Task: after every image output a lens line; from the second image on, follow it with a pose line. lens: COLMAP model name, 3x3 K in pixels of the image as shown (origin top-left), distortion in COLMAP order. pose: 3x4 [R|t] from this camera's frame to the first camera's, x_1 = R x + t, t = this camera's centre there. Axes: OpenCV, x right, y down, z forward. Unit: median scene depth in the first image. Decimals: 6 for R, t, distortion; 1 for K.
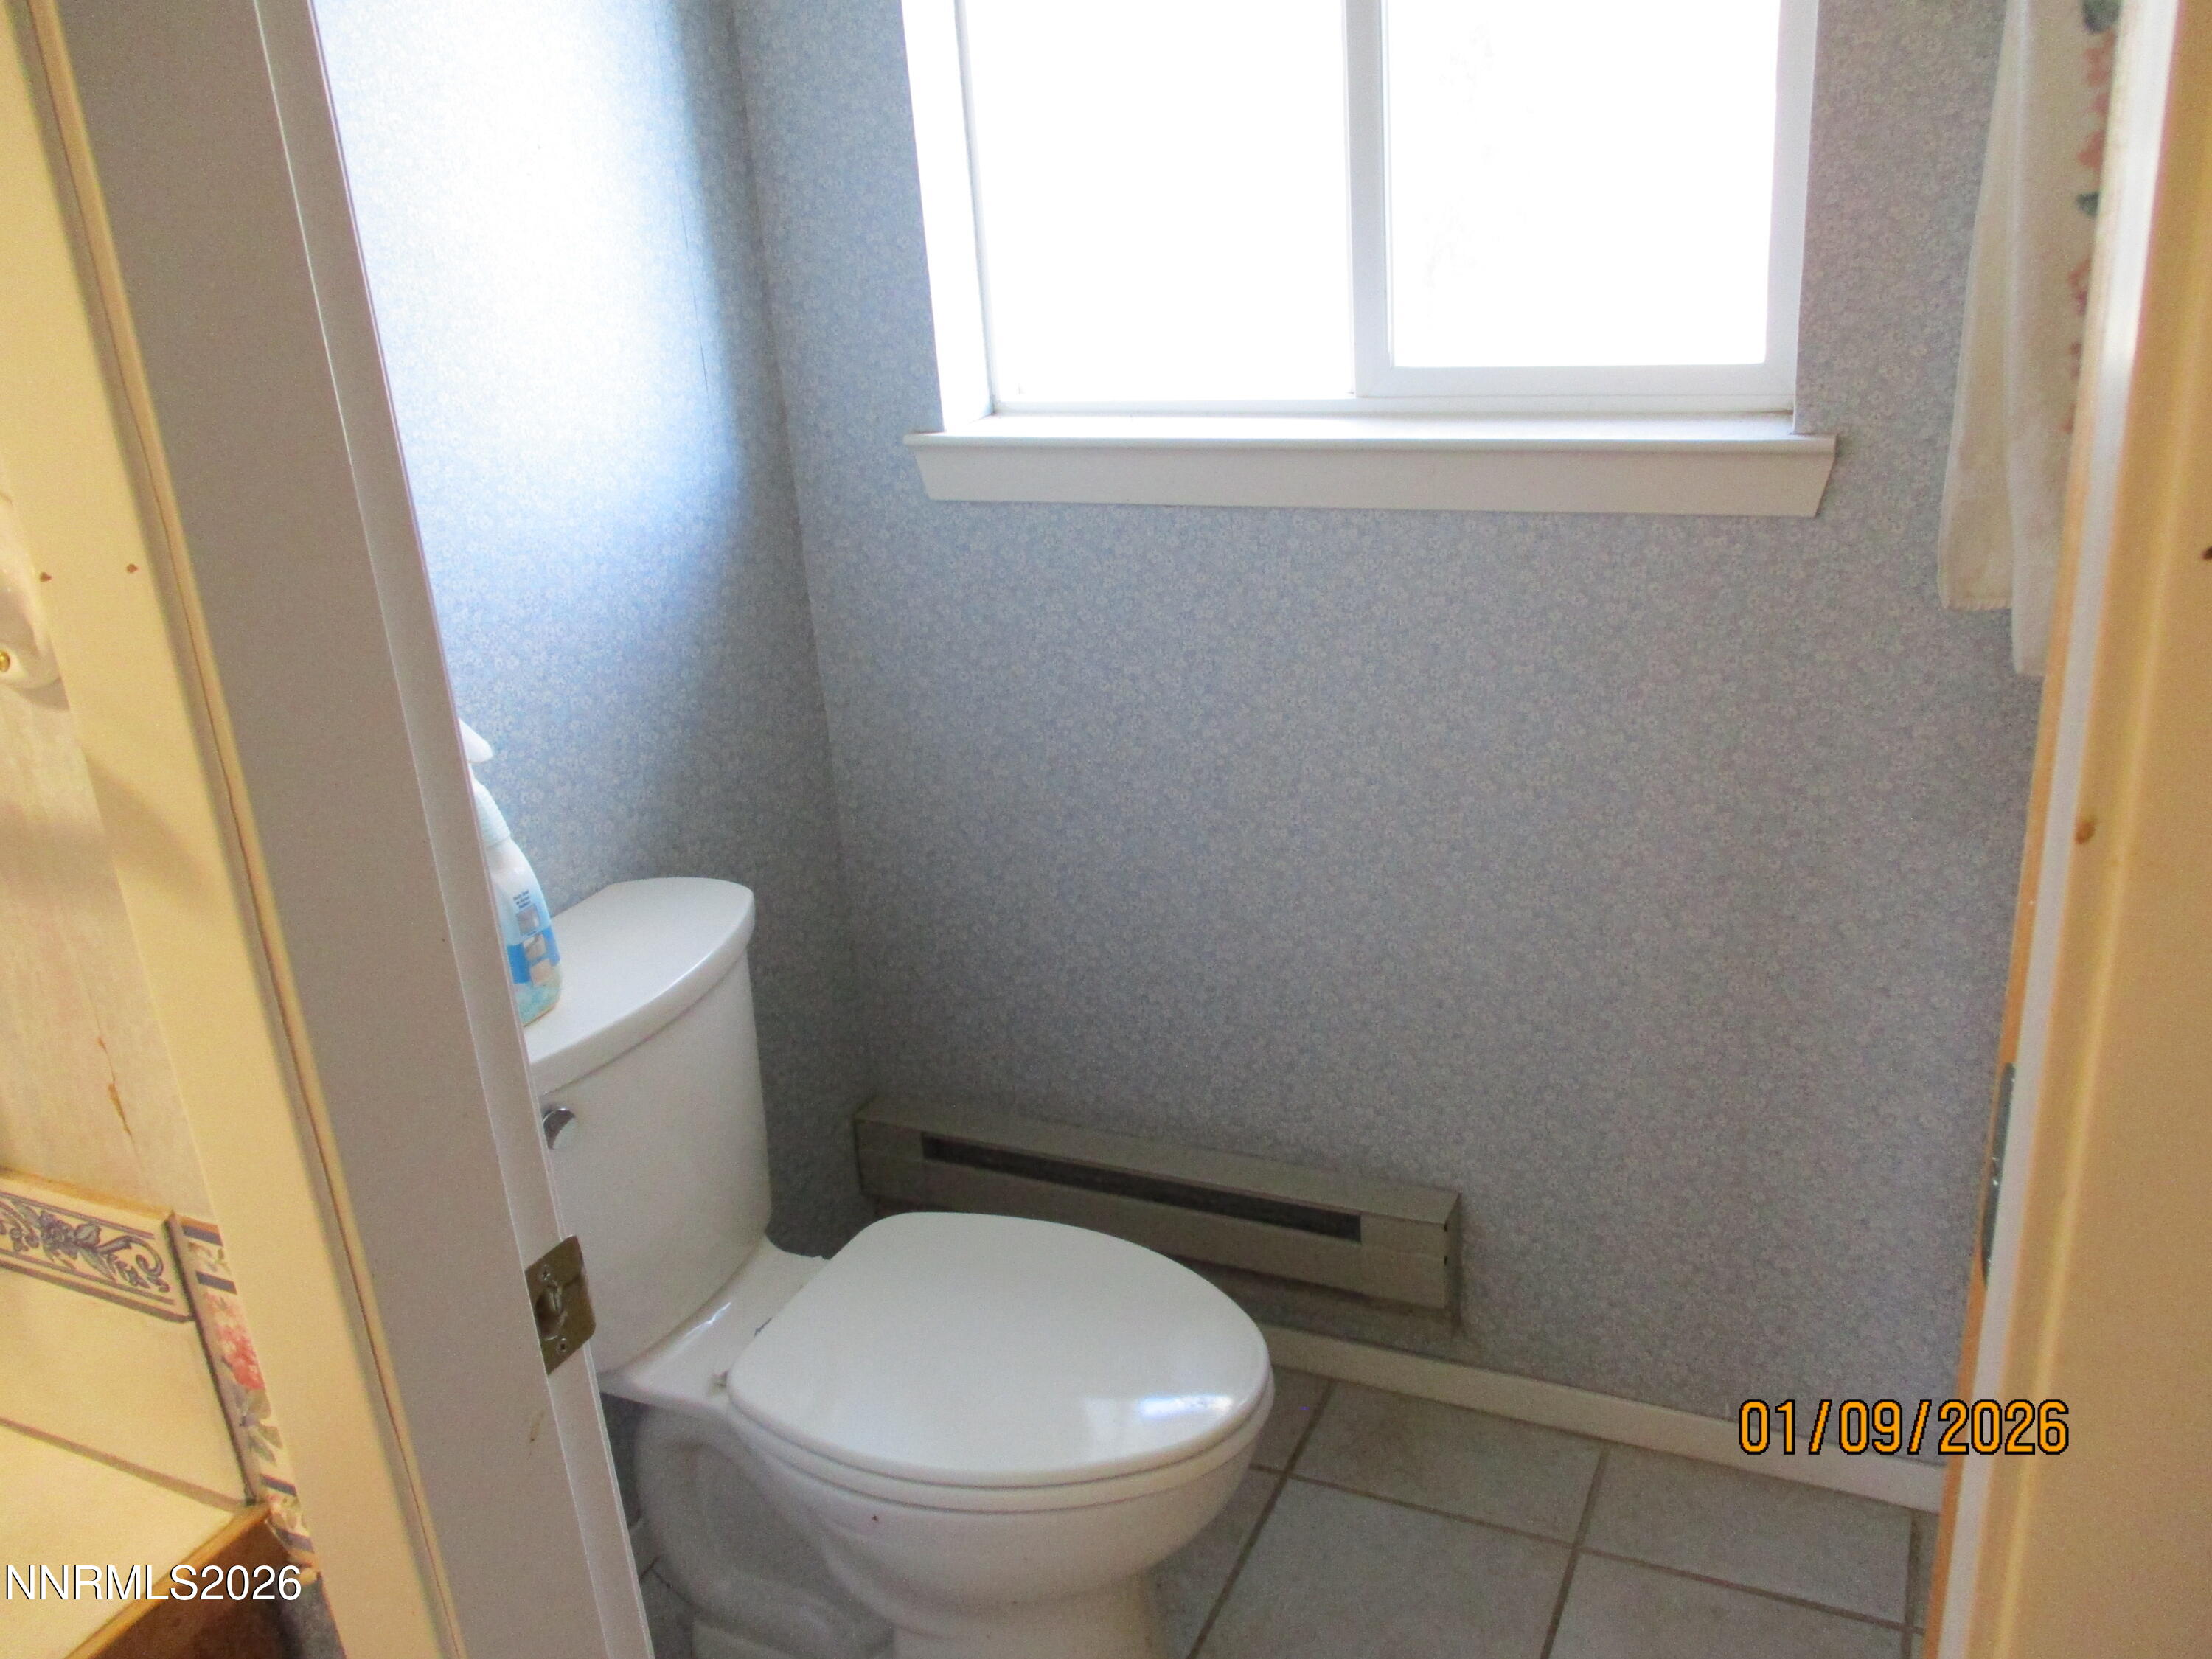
lens RADIAL K [[1857.6, 0, 1112.4], [0, 1857.6, 822.6], [0, 0, 1]] dist [-0.020966, -0.000251]
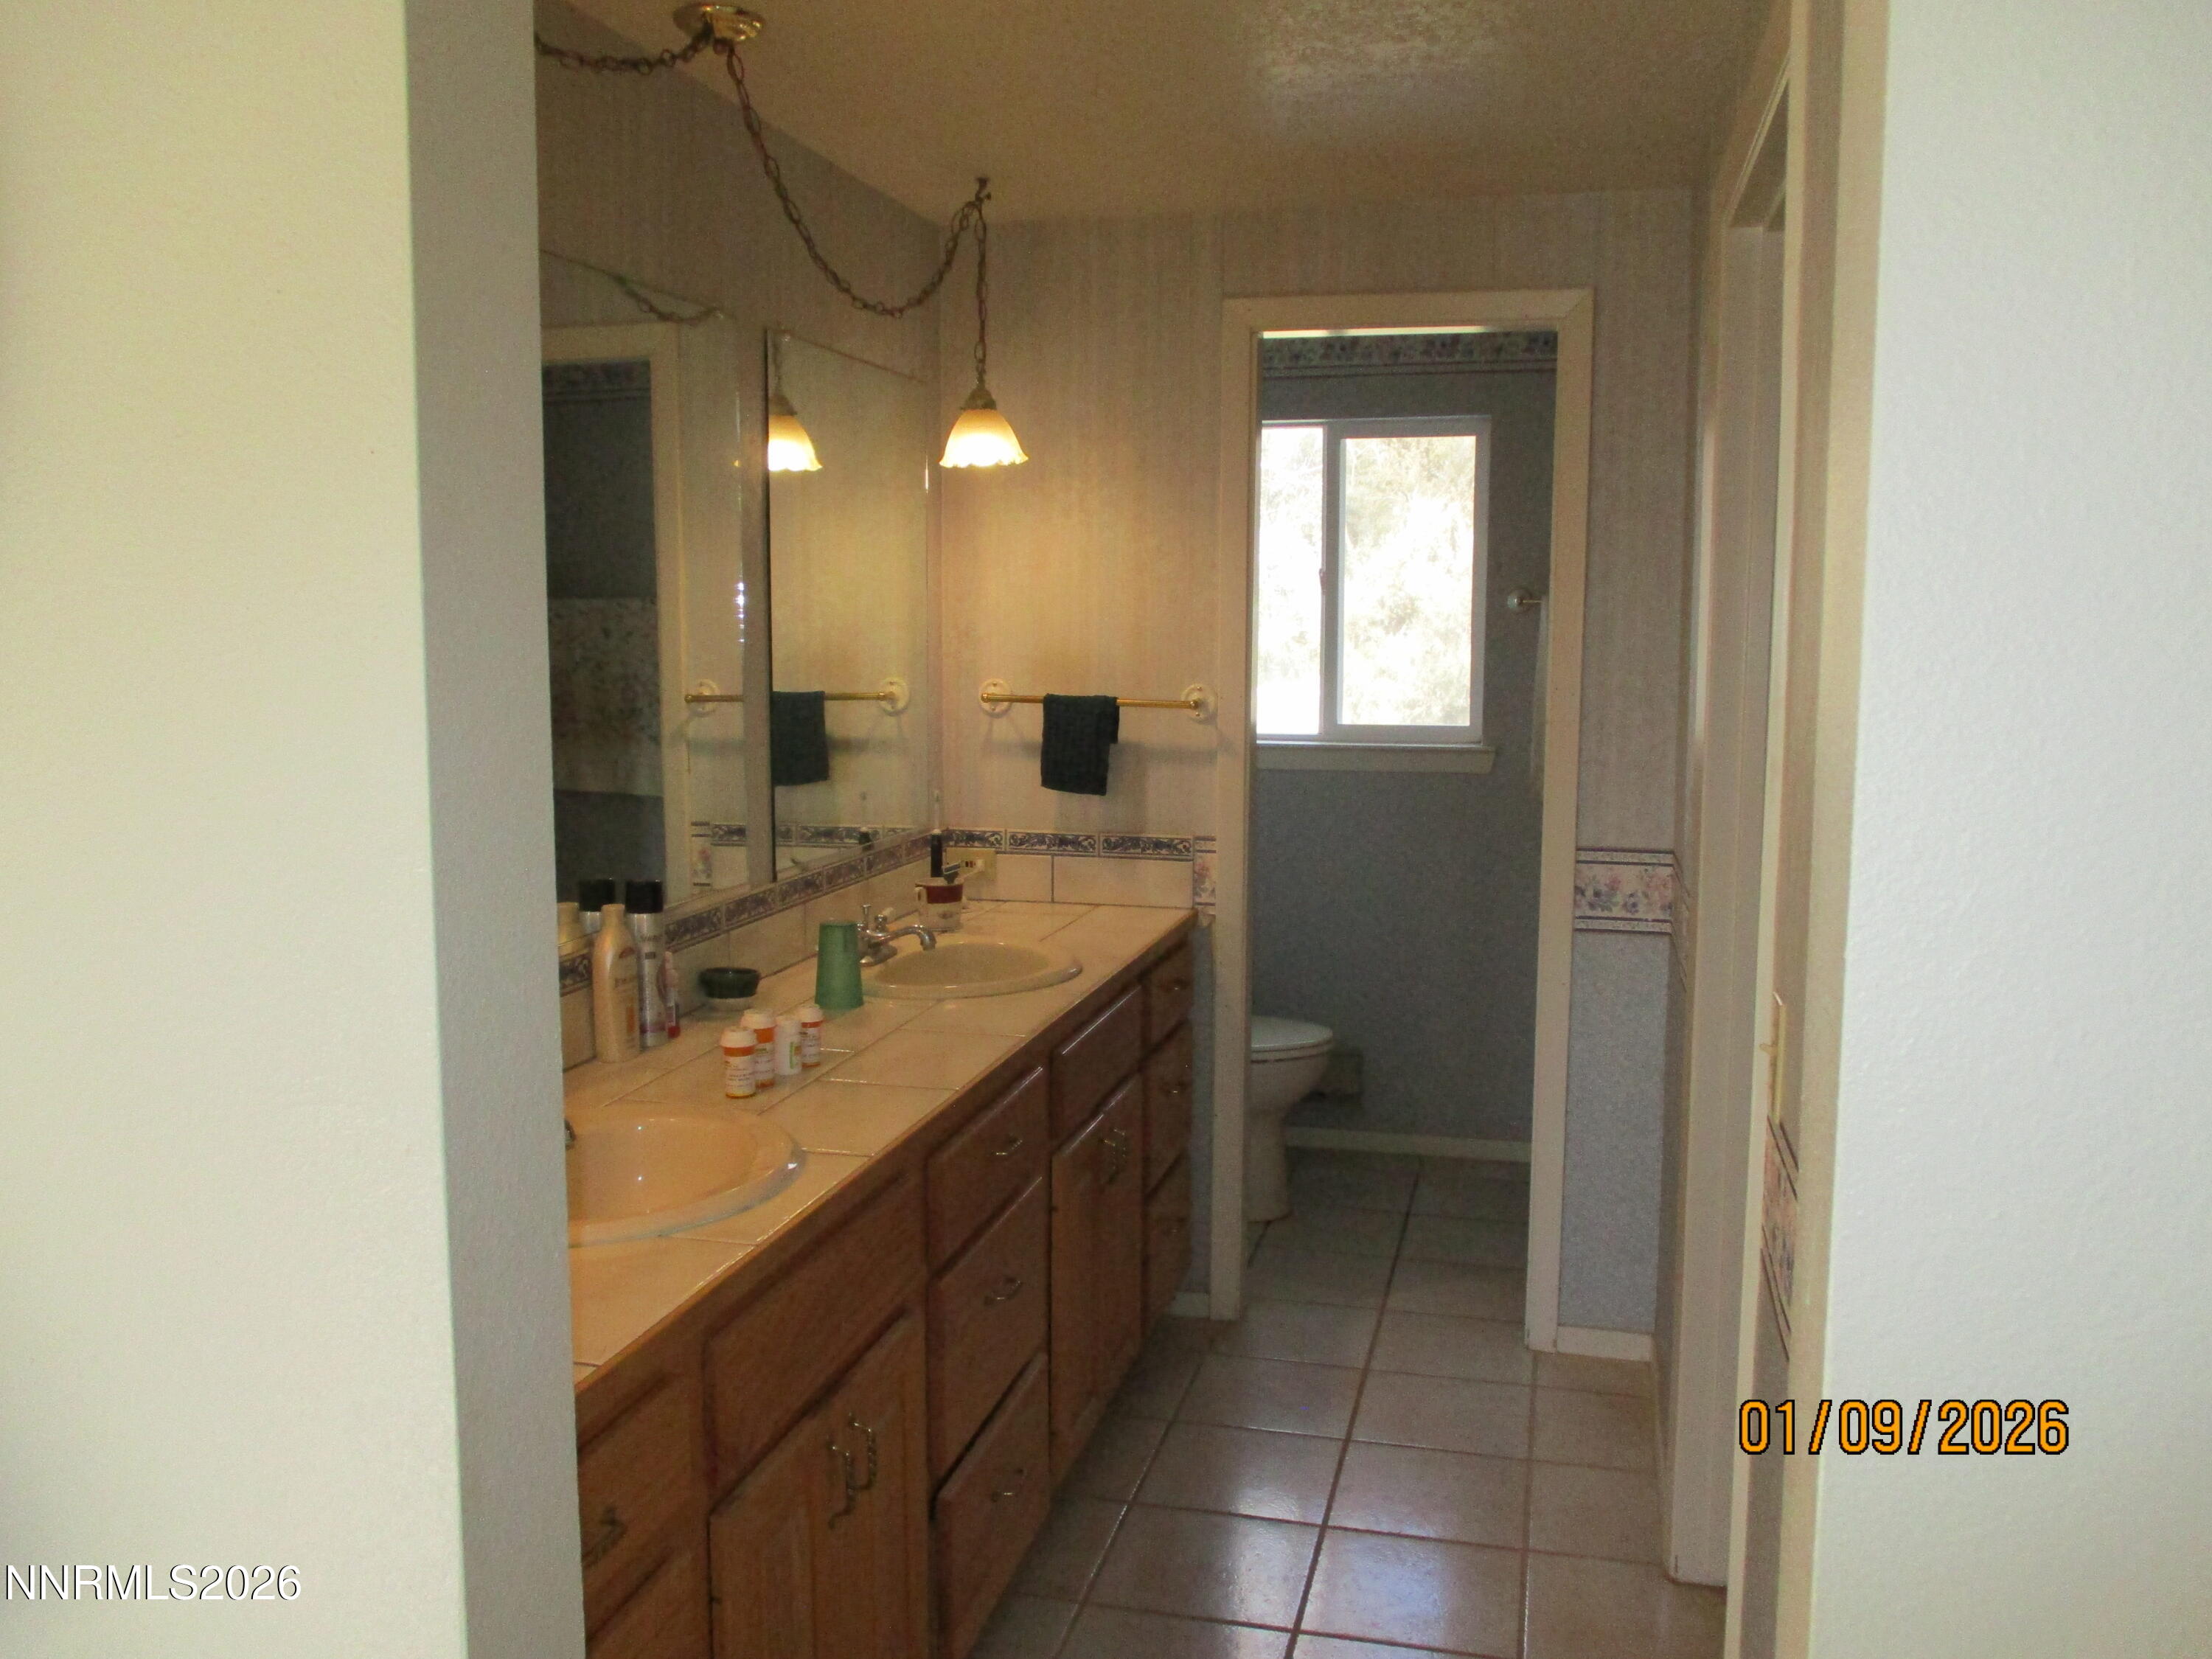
lens RADIAL K [[1857.6, 0, 1112.4], [0, 1857.6, 822.6], [0, 0, 1]] dist [-0.020966, -0.000251]
pose [[0.973697, 0.060295, 0.219723, -0.878501], [0.001113, 0.963080, -0.269213, 0.724975], [-0.227843, 0.262377, 0.937681, -1.677316]]
